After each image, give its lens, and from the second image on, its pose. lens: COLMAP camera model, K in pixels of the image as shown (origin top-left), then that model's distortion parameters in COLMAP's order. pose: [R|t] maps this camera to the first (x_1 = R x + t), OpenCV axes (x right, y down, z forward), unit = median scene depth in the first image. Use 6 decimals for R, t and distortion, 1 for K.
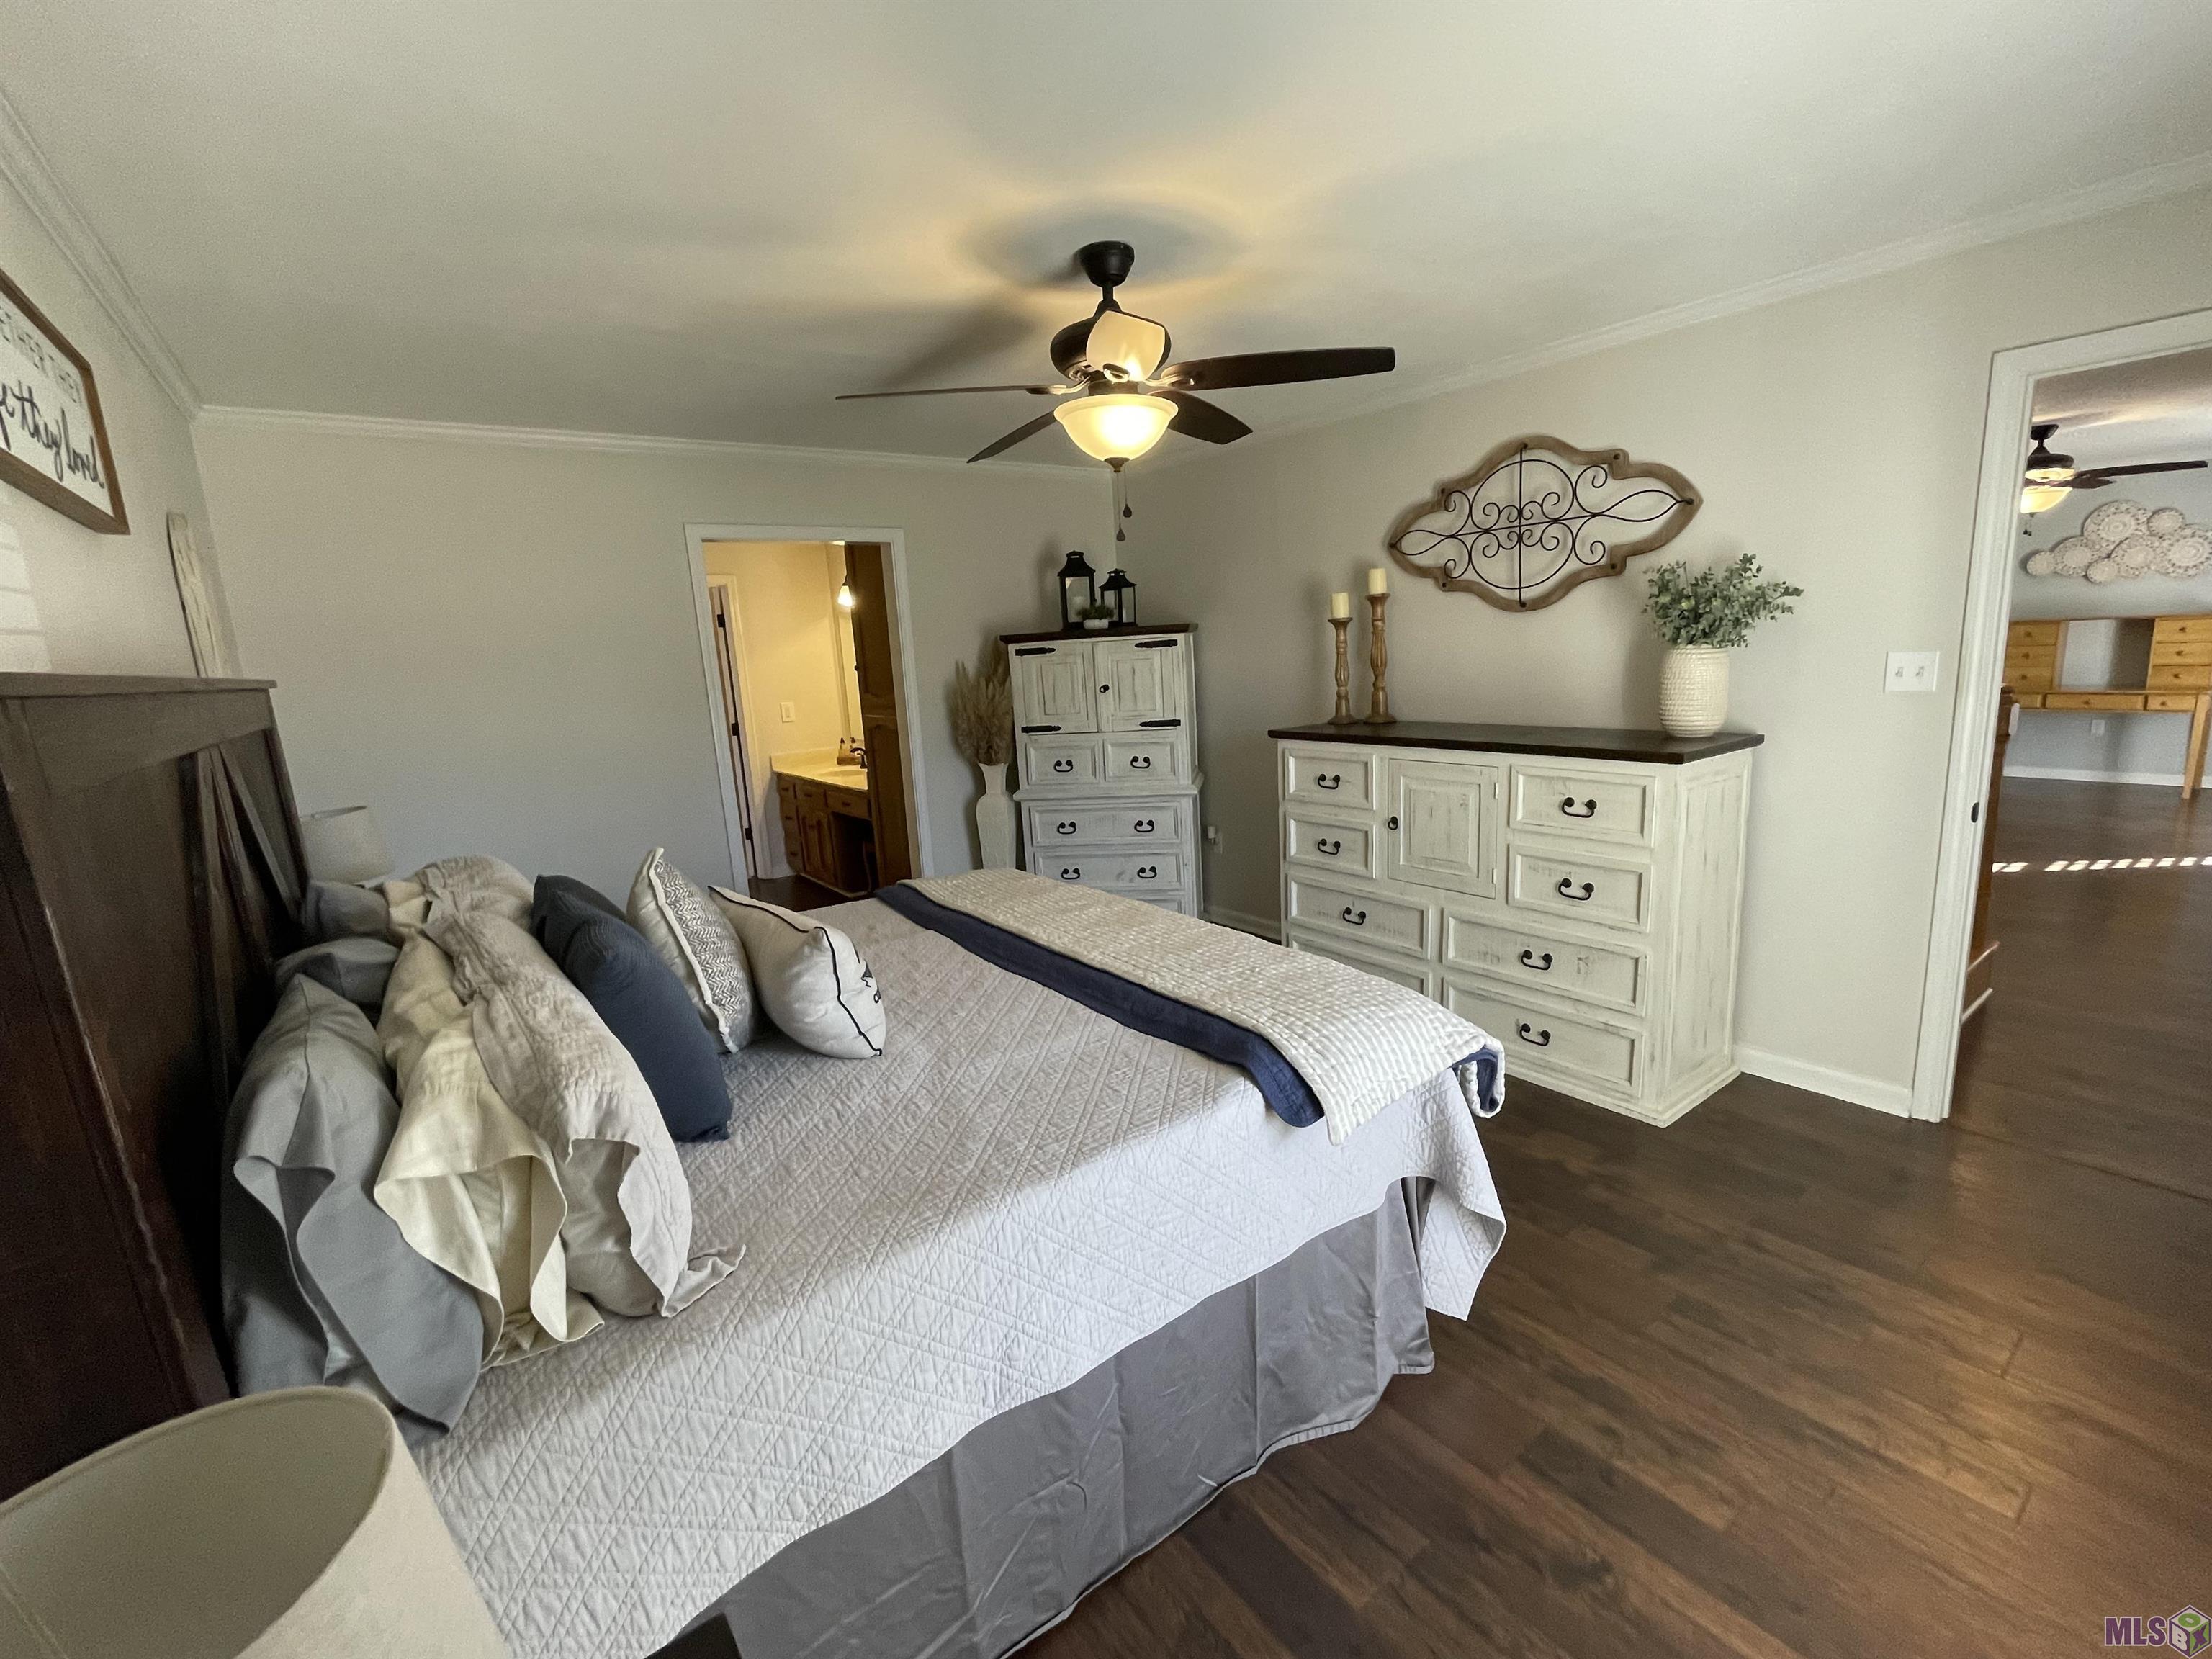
lens RADIAL K [[954.1, 0, 1101.8], [0, 954.1, 832.1], [0, 0, 1]] dist [-0.002586, -0.000199]
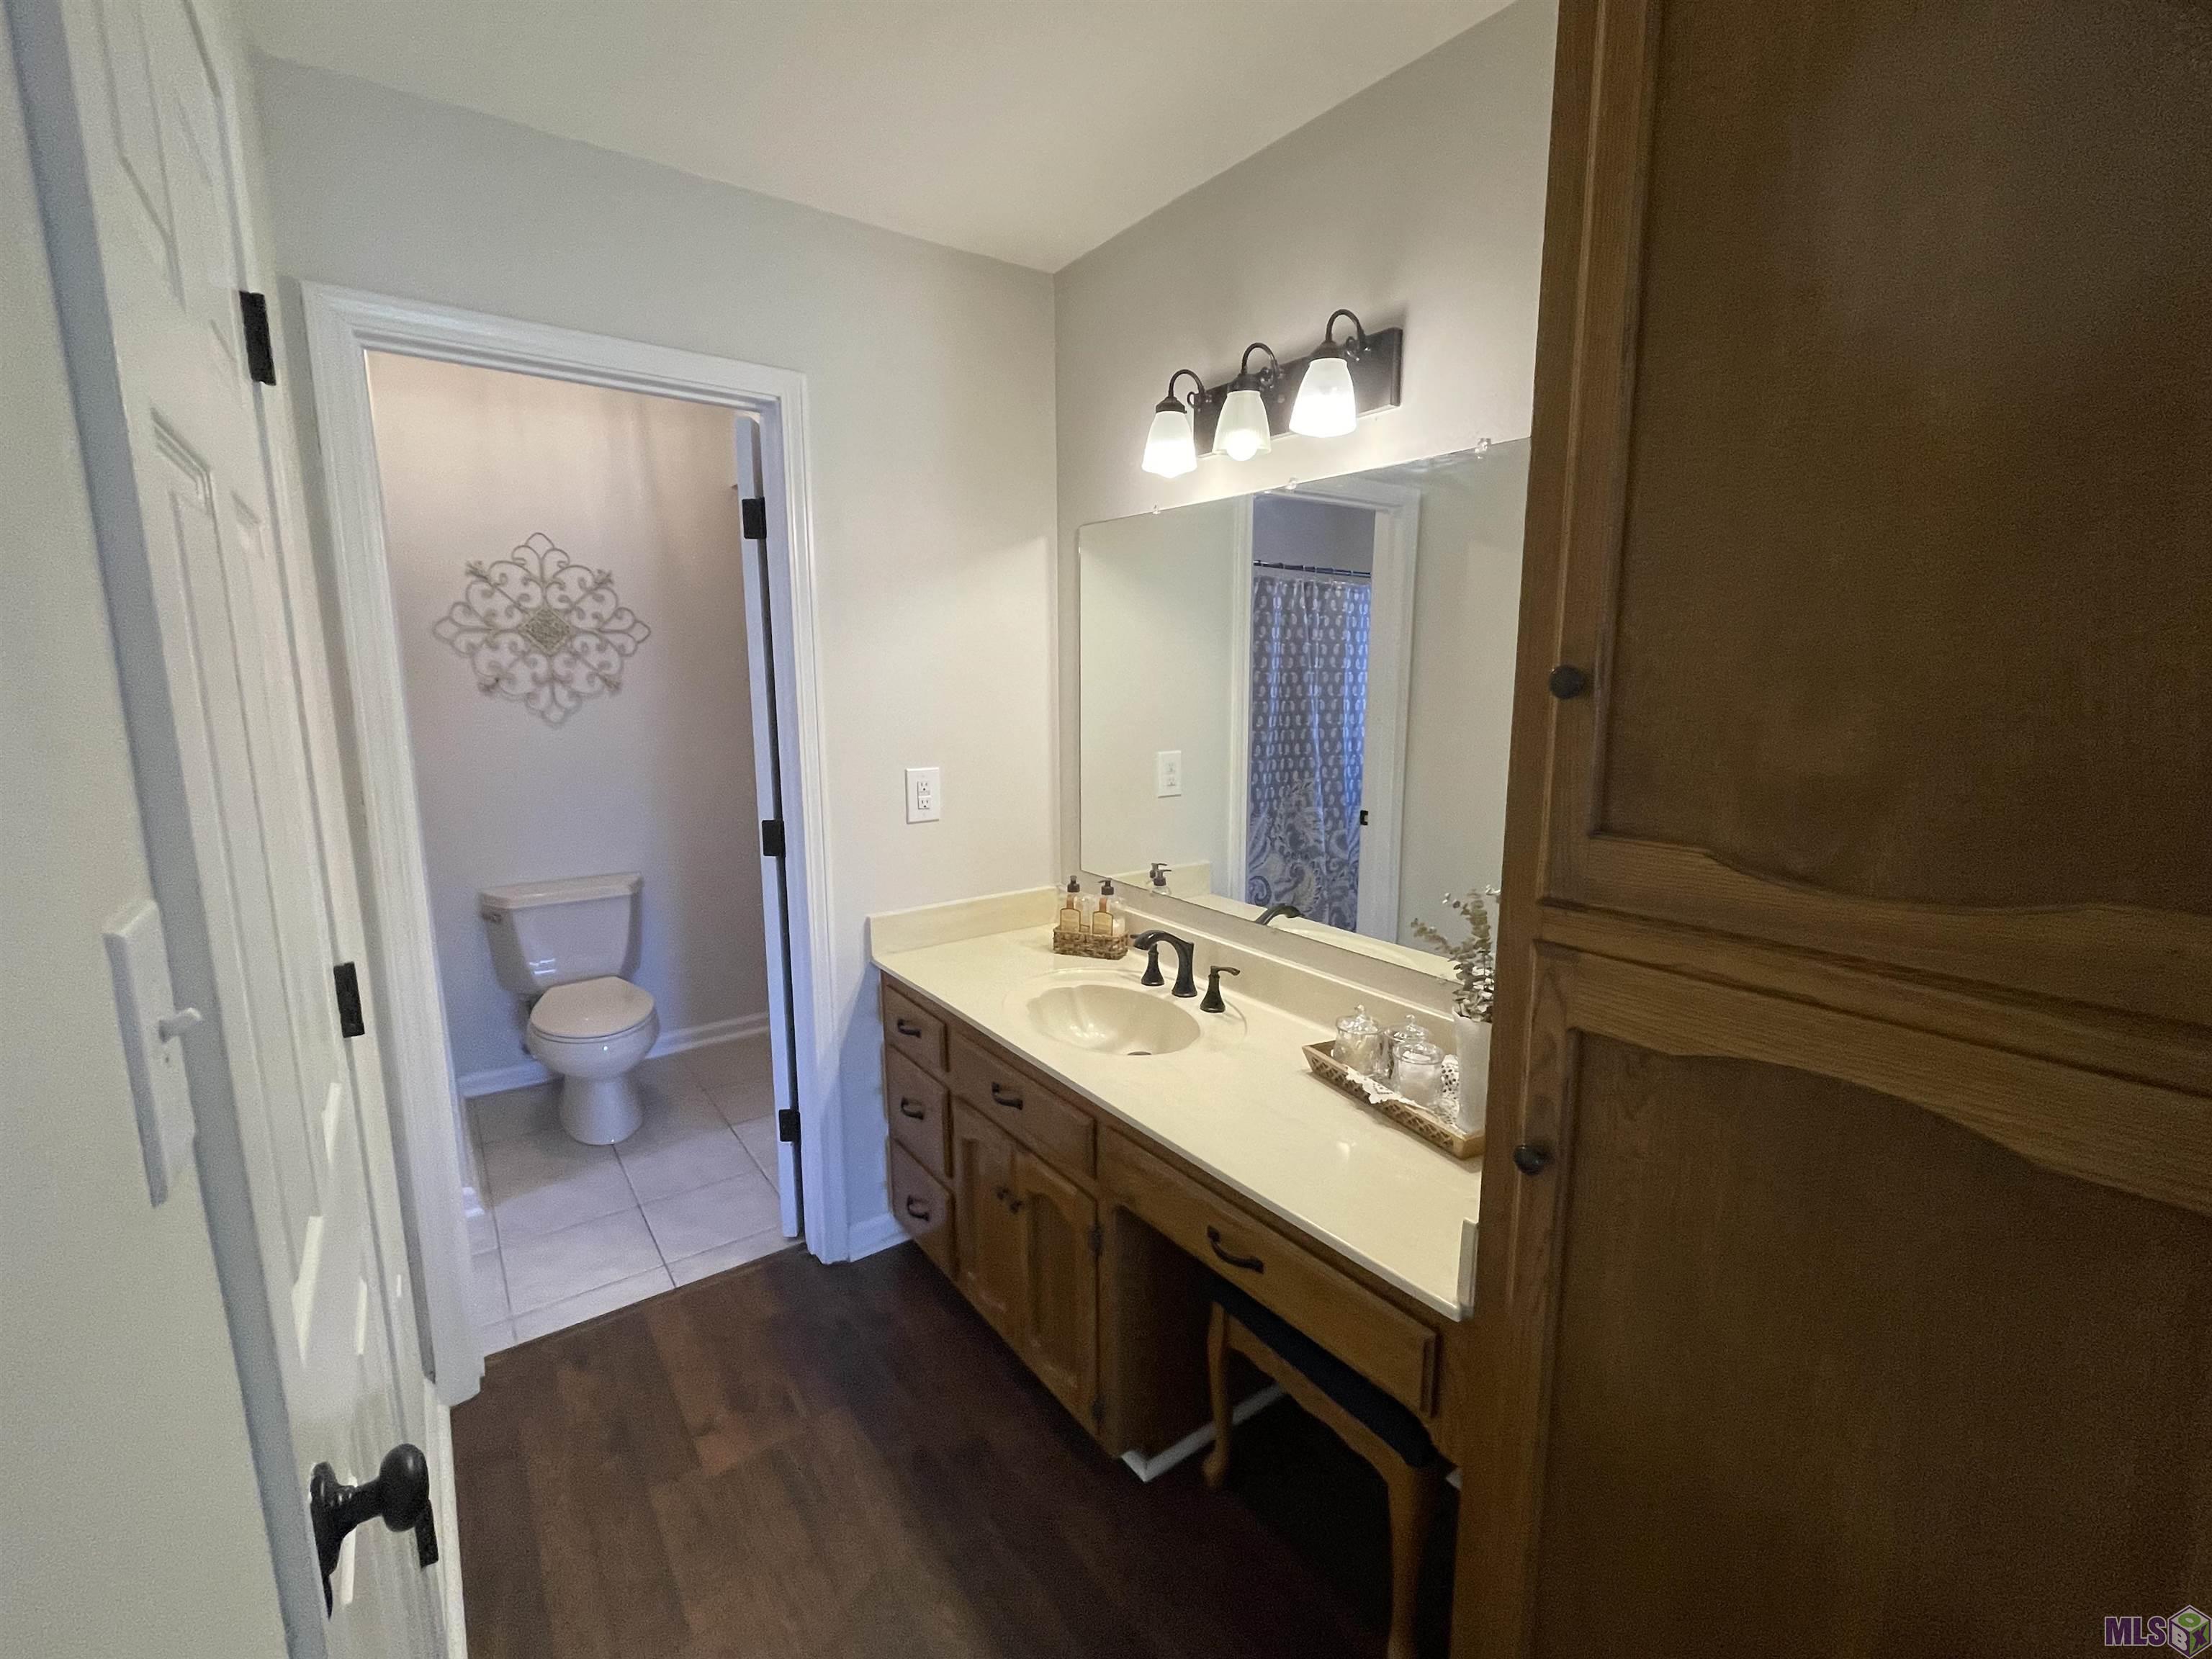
lens RADIAL K [[954.1, 0, 1111.7], [0, 954.1, 826.1], [0, 0, 1]] dist [-0.002586, -0.000199]
pose [[0.998508, 0.054533, -0.002862, -0.258844], [-0.054597, 0.997991, -0.032131, -0.108712], [0.001104, 0.032240, 0.999480, 0.647144]]
